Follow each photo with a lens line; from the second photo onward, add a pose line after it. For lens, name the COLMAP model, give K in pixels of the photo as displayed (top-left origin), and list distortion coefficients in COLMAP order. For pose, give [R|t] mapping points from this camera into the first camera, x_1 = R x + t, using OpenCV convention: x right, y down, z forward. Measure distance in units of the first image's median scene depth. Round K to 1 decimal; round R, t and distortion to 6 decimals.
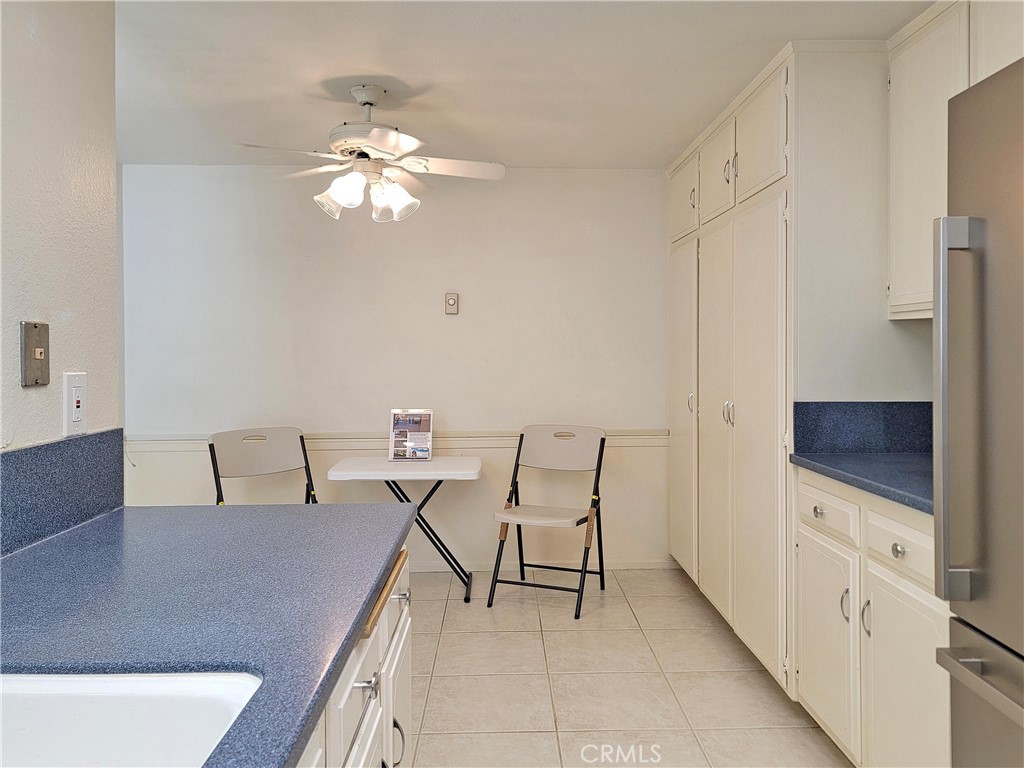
lens RADIAL K [[768.2, 0, 514.0], [0, 768.2, 357.9], [0, 0, 1]] dist [0.049145, -0.000892]
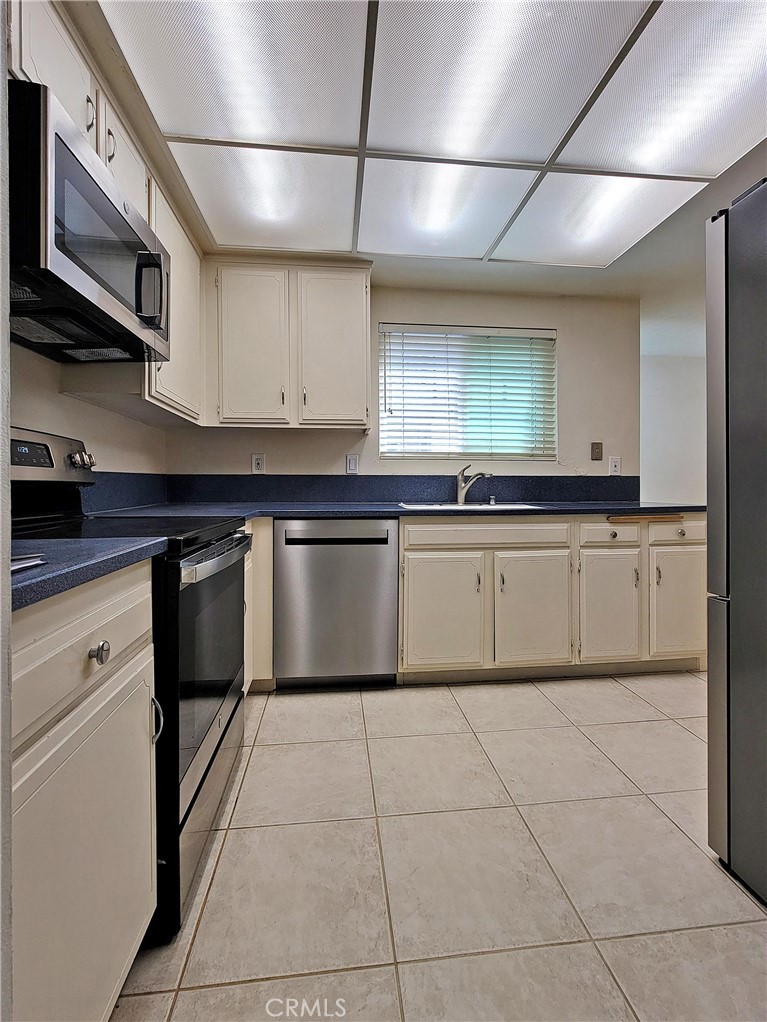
lens RADIAL K [[463.8, 0, 386.7], [0, 463.8, 484.0], [0, 0, 1]] dist [-0.000972, -0.000051]
pose [[0.094746, 0.003481, -0.995495, 0.522254], [-0.013749, 0.999903, 0.002187, 0.056312], [0.995407, 0.013480, 0.094785, -0.066690]]
